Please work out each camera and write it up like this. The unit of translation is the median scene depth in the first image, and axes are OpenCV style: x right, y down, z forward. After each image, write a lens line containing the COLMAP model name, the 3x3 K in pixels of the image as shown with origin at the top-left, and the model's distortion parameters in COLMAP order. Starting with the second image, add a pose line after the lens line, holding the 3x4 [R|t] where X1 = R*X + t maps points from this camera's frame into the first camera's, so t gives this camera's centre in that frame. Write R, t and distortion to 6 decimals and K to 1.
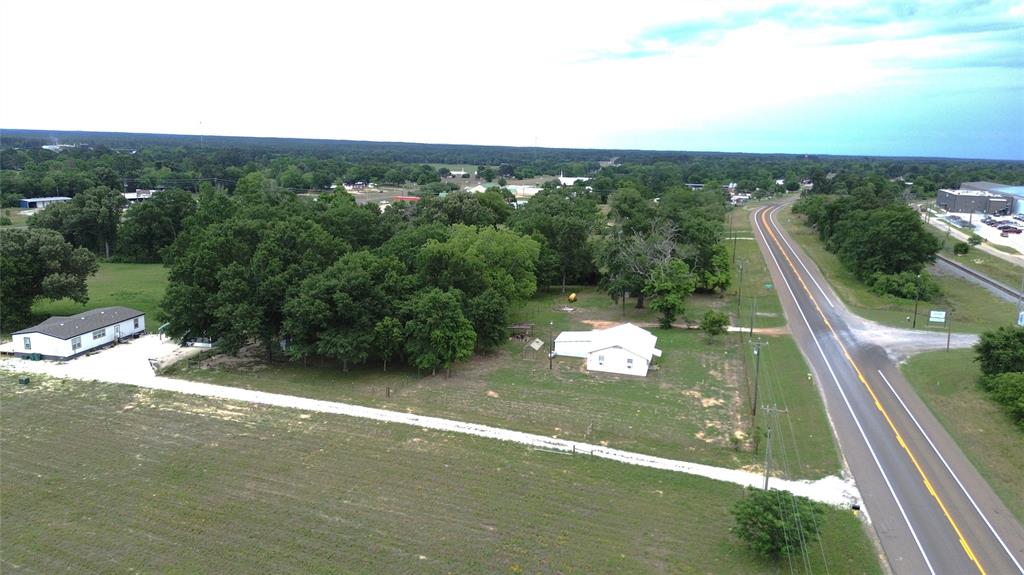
lens RADIAL K [[731.2, 0, 526.6], [0, 731.2, 283.9], [0, 0, 1]] dist [0.069704, -0.074190]
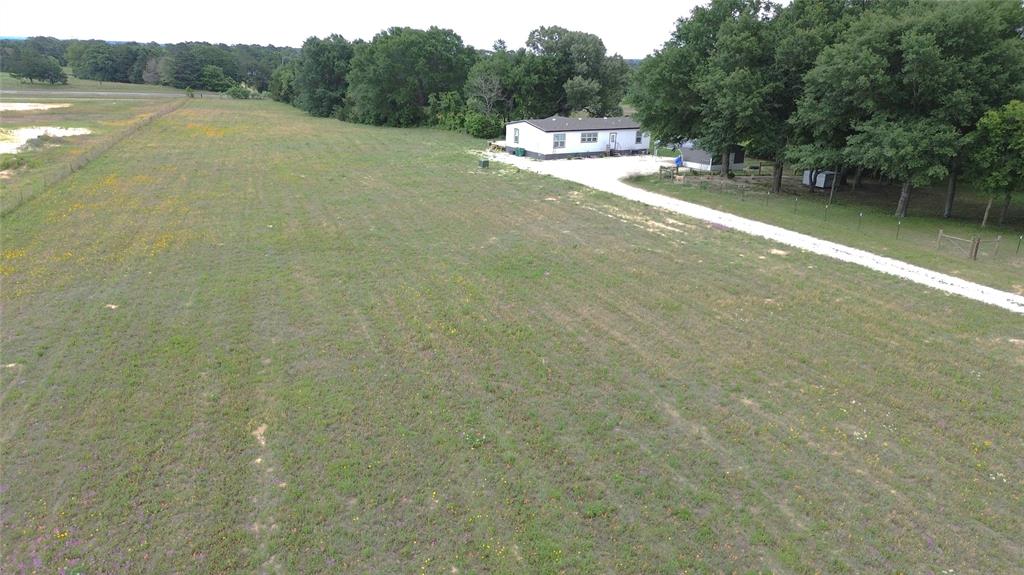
lens RADIAL K [[731.2, 0, 511.3], [0, 731.2, 284.7], [0, 0, 1]] dist [0.069704, -0.074190]
pose [[0.677512, 0.210257, -0.704819, -0.048830], [-0.156057, 0.977545, 0.141604, 0.129725], [0.718766, 0.014054, 0.695110, 0.417749]]
